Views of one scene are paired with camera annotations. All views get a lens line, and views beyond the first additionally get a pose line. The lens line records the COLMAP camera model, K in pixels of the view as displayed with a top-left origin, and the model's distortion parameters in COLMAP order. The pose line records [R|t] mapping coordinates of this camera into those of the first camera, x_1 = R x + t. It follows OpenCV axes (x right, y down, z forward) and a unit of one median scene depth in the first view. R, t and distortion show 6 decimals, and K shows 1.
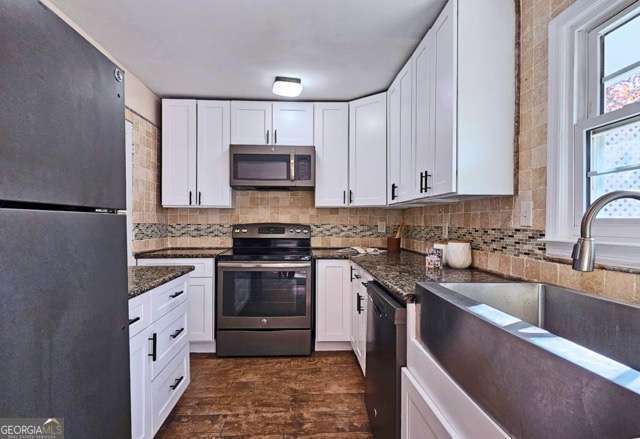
lens RADIAL K [[333.8, 0, 320.0], [0, 333.8, 219.5], [0, 0, 1]] dist [-0.000748, -0.000096]
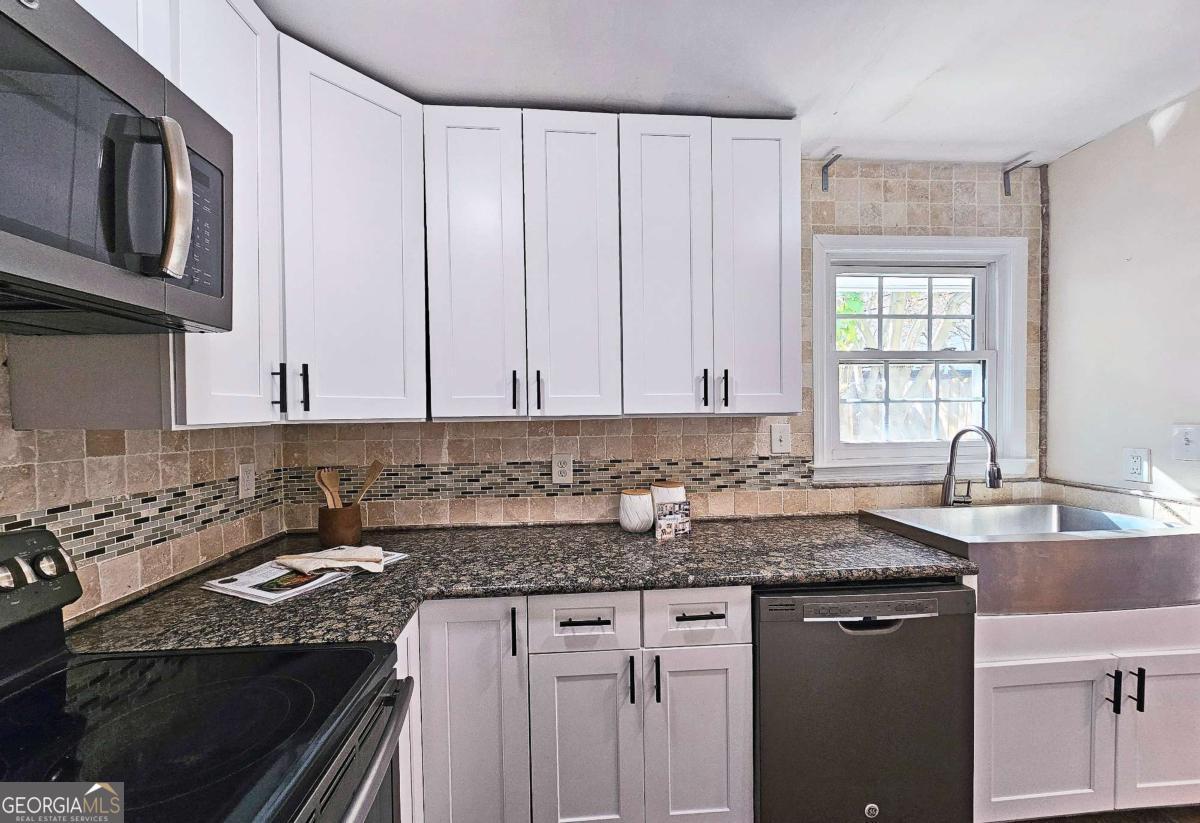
lens RADIAL K [[496.1, 0, 604.8], [0, 496.1, 425.0], [0, 0, 1]] dist [-0.001111, -0.000060]
pose [[-0.026312, -0.031615, 0.999154, -0.332671], [0.006160, 0.999476, 0.031787, -0.049217], [-0.999635, 0.006991, -0.026103, 0.775278]]
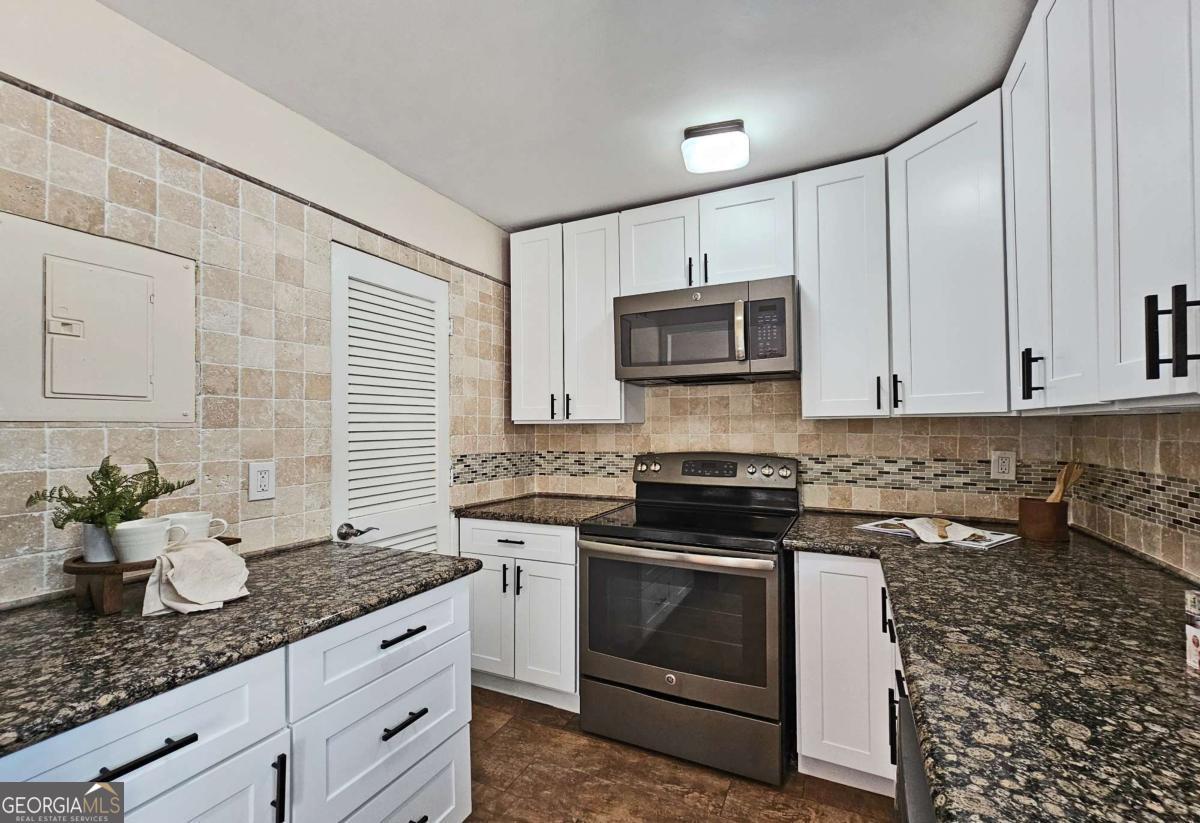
lens RADIAL K [[518.1, 0, 600.4], [0, 518.1, 416.0], [0, 0, 1]] dist [-0.002073, 0.000141]
pose [[0.870886, -0.019818, -0.491085, 0.089089], [0.012945, 0.999765, -0.017388, -0.033313], [0.491314, 0.008785, 0.870938, 0.307750]]
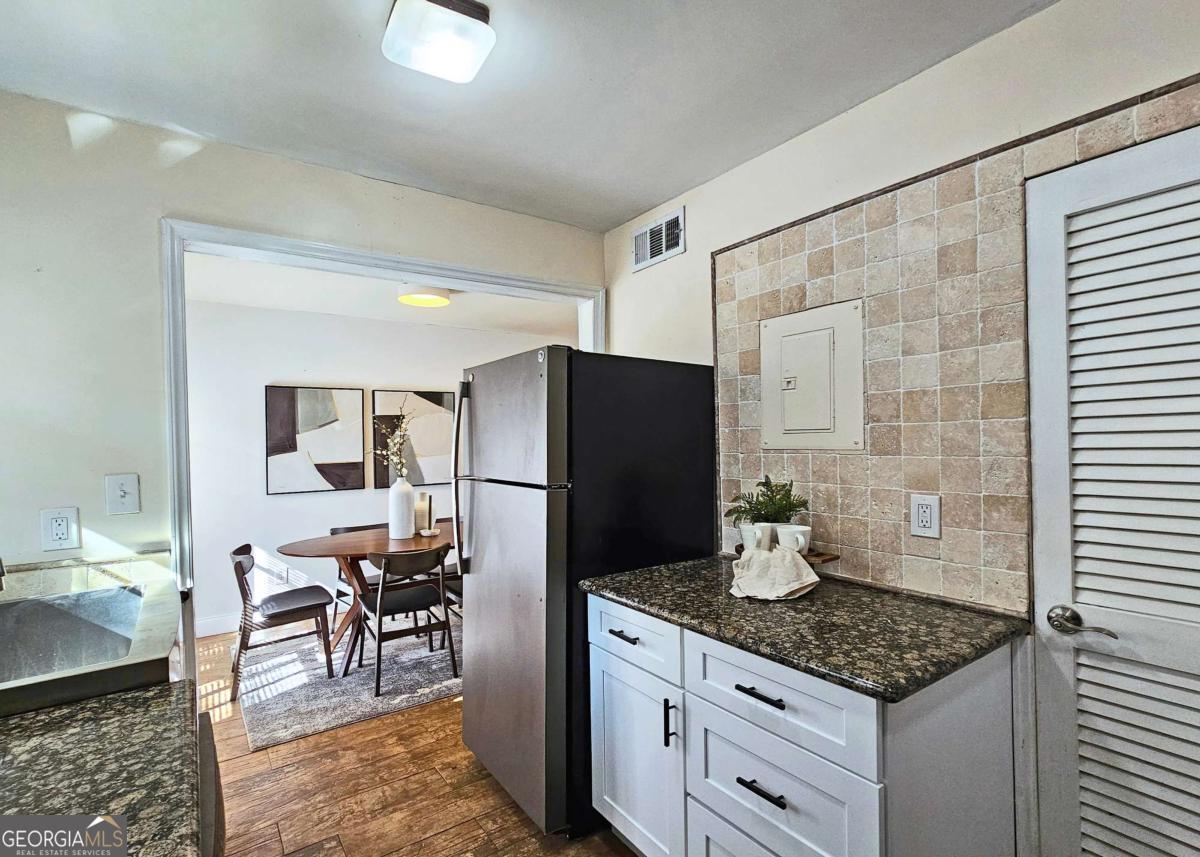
lens RADIAL K [[647.2, 0, 576.7], [0, 647.2, 436.2], [0, 0, 1]] dist [-0.000156, 0.000482]
pose [[-0.890060, 0.012925, -0.455660, 0.075639], [0.020479, 0.999722, -0.011647, -0.050169], [0.455383, -0.019698, -0.890078, 0.901532]]
